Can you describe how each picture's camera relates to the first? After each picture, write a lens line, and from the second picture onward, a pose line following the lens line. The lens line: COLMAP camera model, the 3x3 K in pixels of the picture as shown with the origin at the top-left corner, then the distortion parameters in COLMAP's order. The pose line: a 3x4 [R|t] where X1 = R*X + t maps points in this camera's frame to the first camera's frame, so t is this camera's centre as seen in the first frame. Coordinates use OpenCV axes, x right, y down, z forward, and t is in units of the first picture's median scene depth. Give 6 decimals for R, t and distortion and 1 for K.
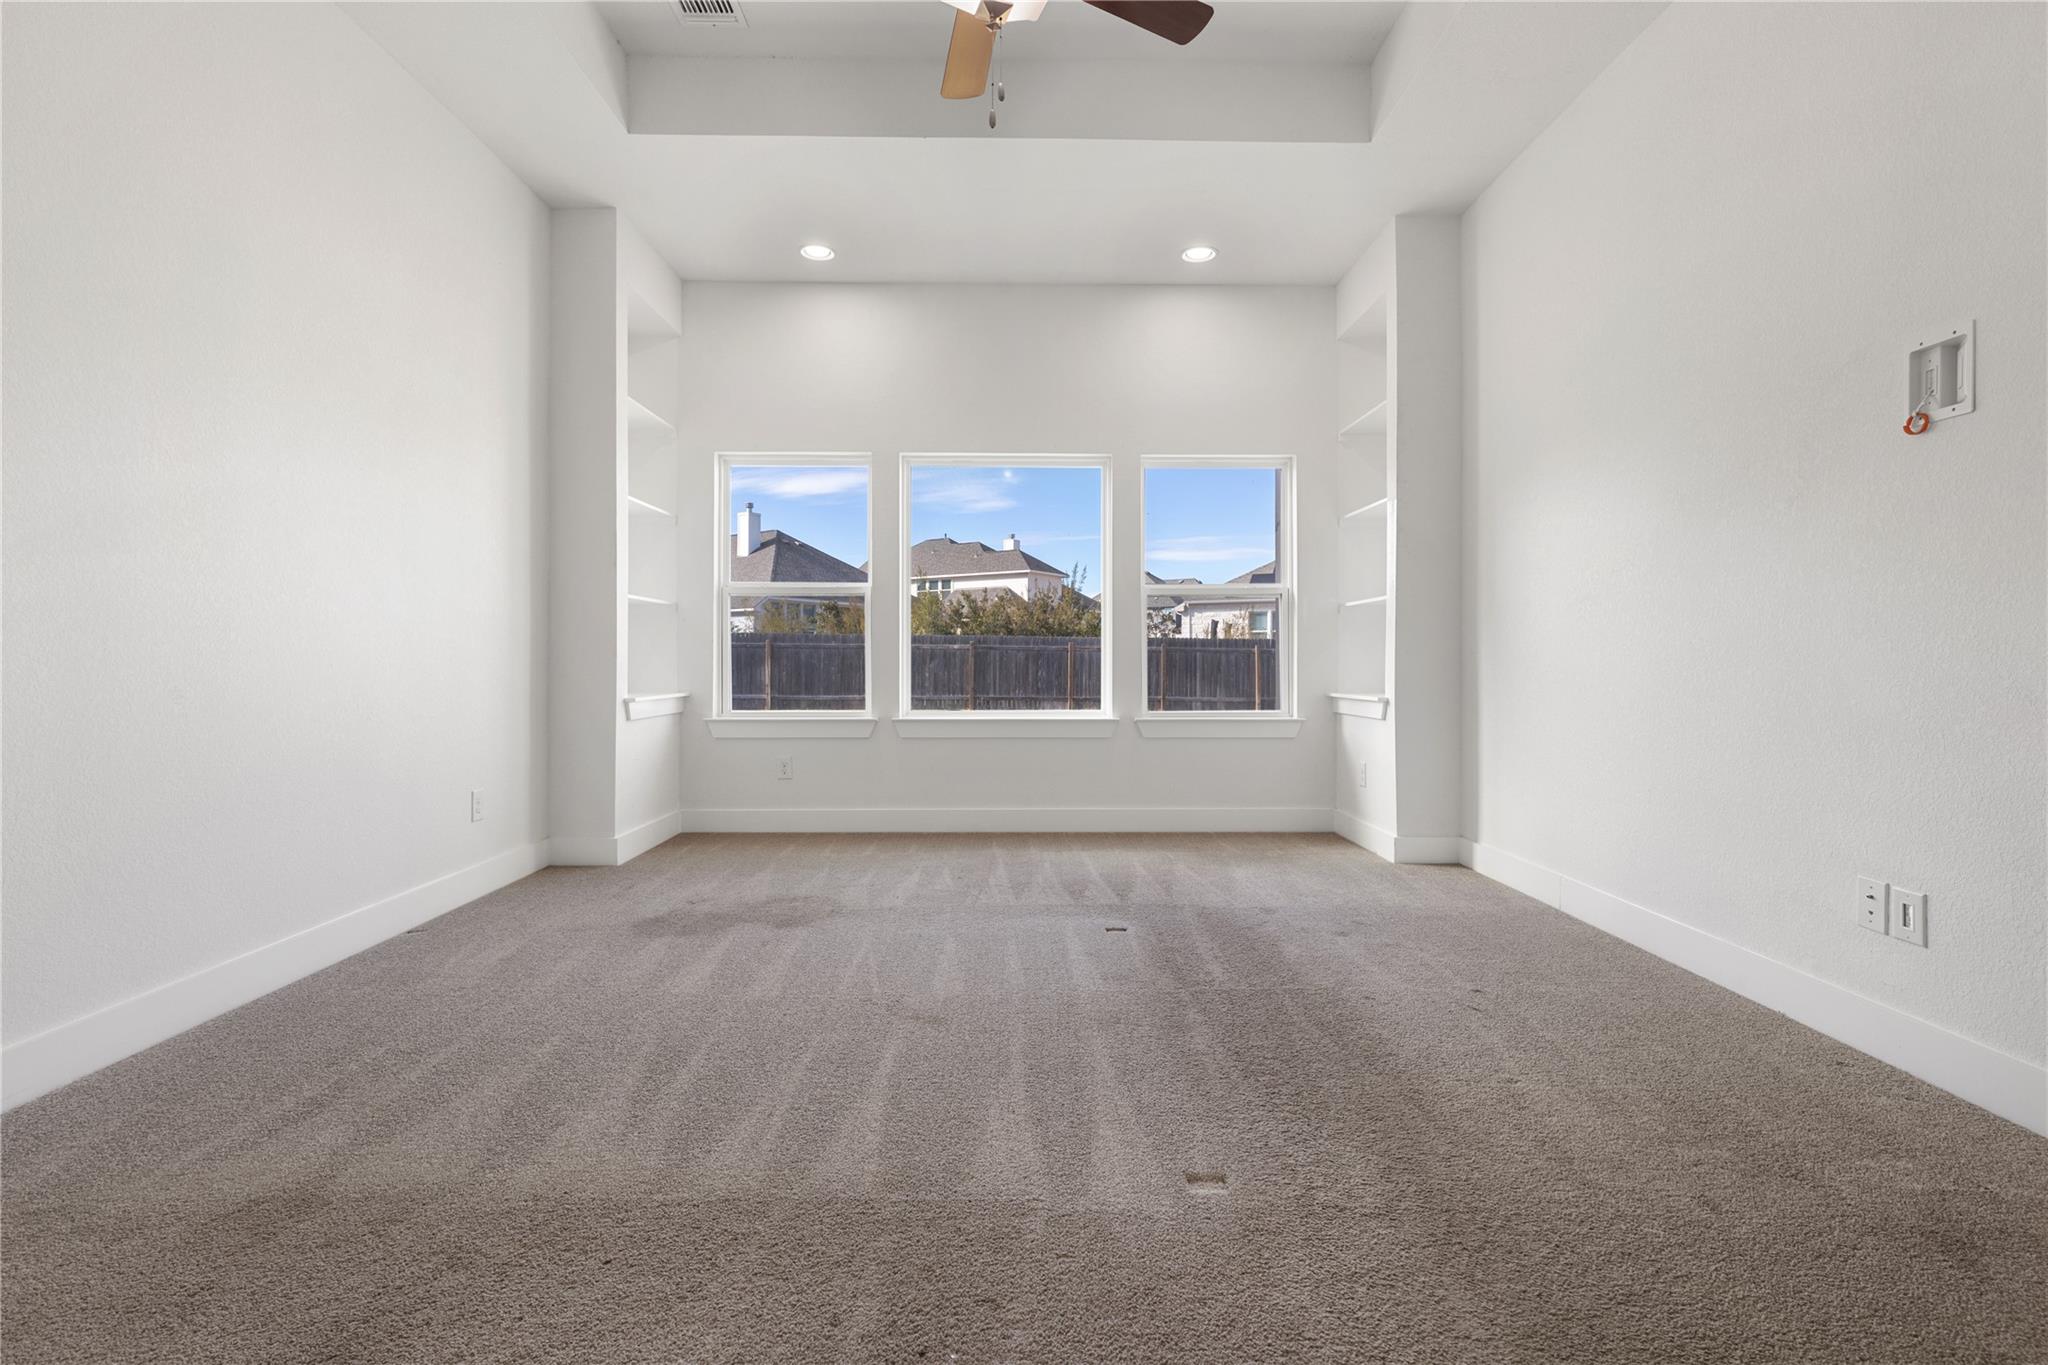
lens RADIAL K [[920.7, 0, 1023.7], [0, 920.7, 668.9], [0, 0, 1]] dist [0.004400, -0.003351]
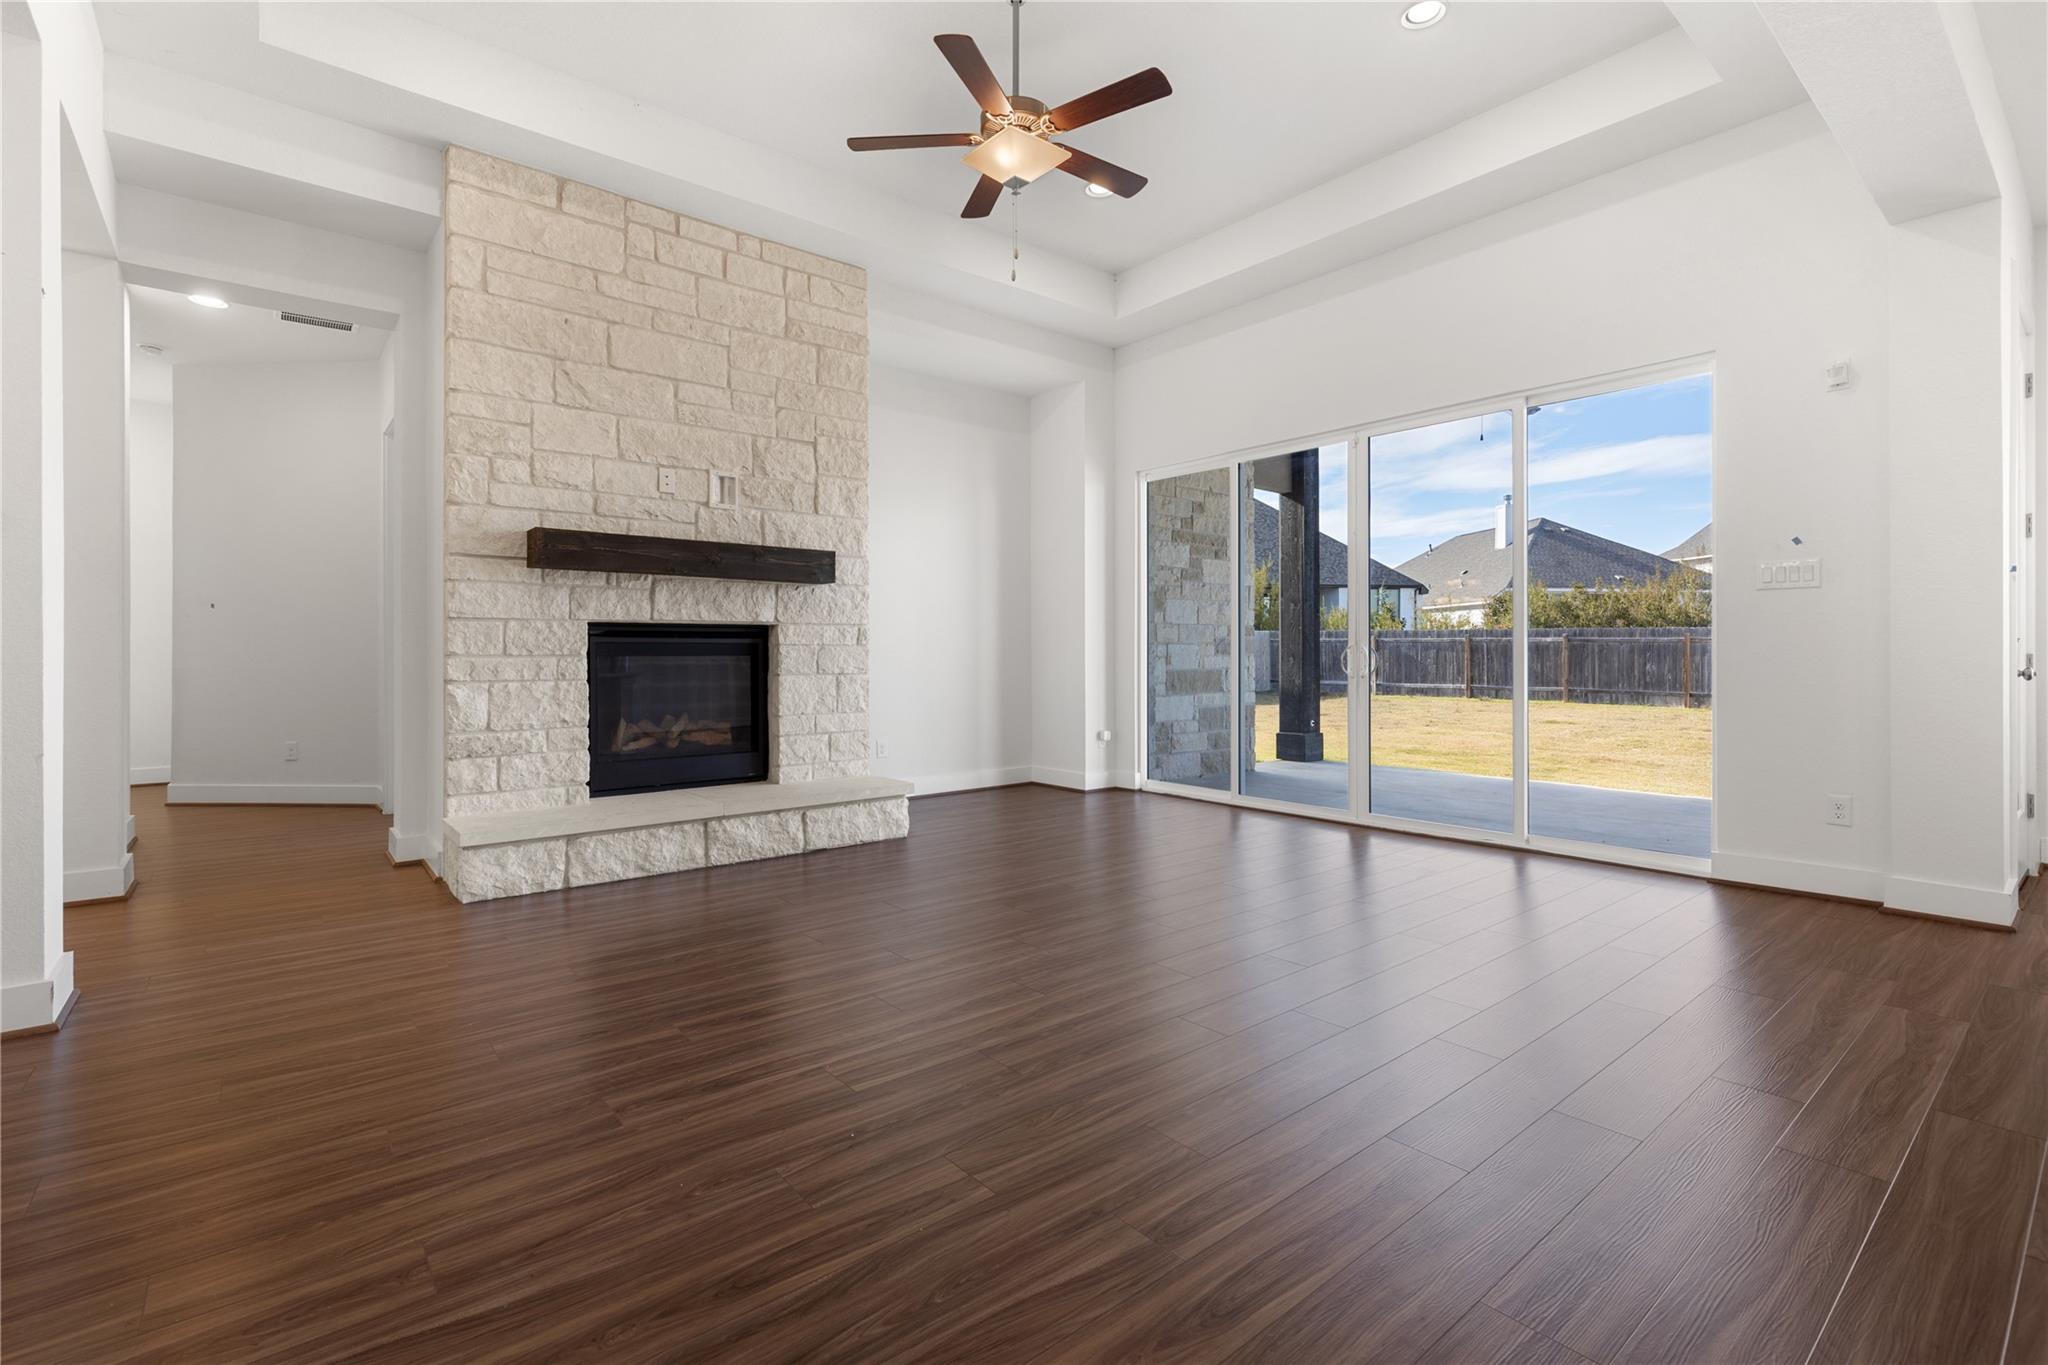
lens RADIAL K [[920.7, 0, 1028.4], [0, 920.7, 652.9], [0, 0, 1]] dist [0.004400, -0.003351]
pose [[0.633978, 0.001021, -0.773350, 0.152070], [-0.006184, 0.999974, -0.003749, -0.000861], [0.773326, 0.007159, 0.633968, -0.042271]]
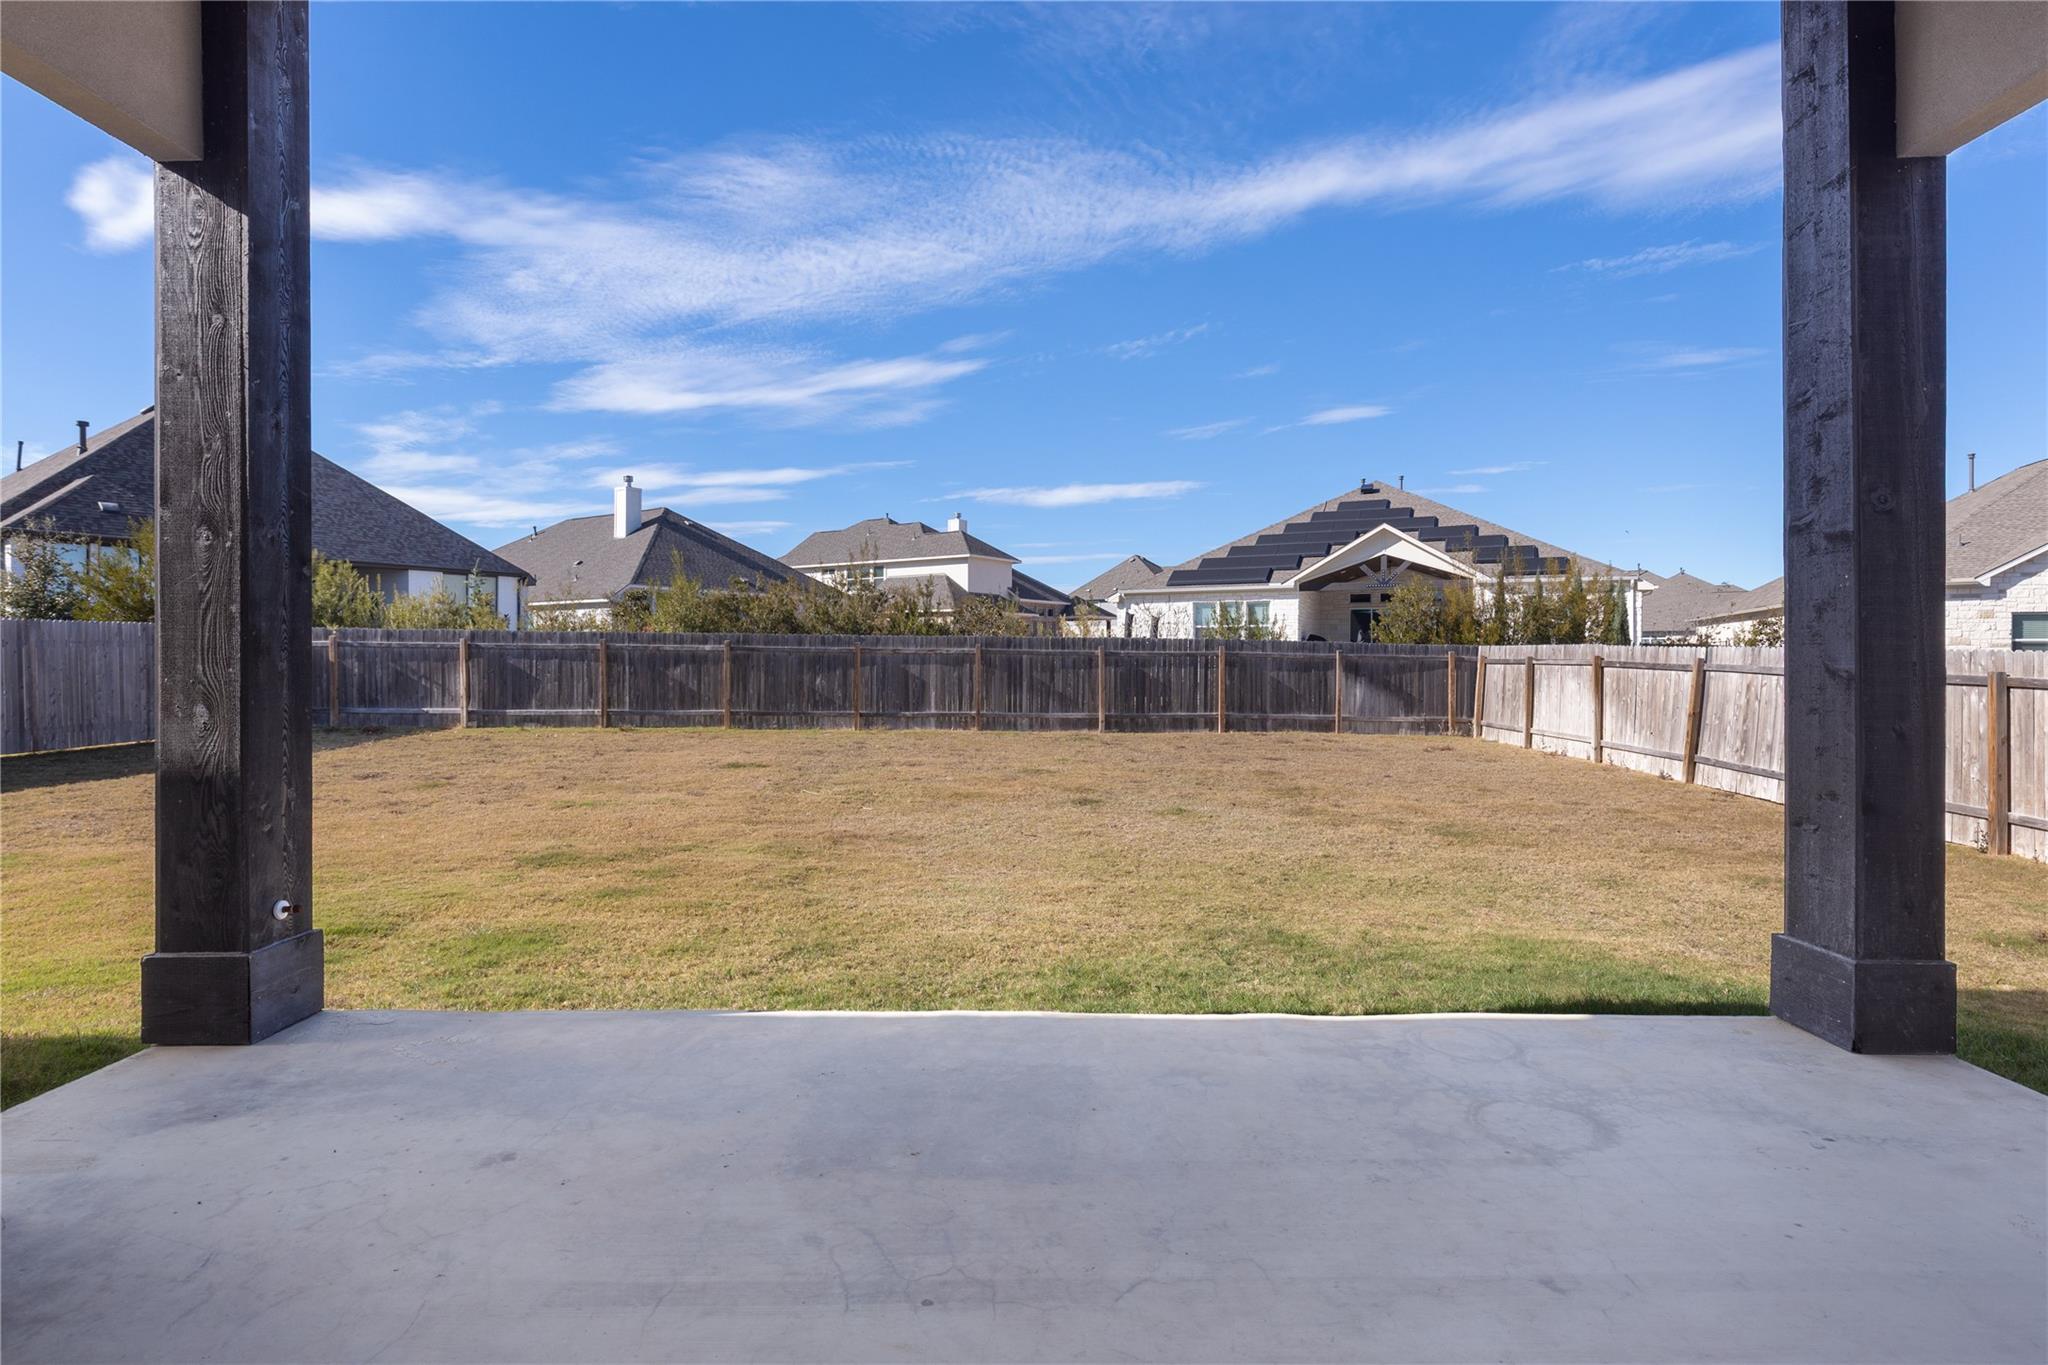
lens RADIAL K [[1026.6, 0, 1023.6], [0, 1026.6, 657.8], [0, 0, 1]] dist [-0.000961, -0.000267]
pose [[0.999756, 0.003090, -0.021850, 0.092778], [-0.003290, 0.999953, -0.009112, -0.003554], [0.021821, 0.009181, 0.999720, 0.056650]]
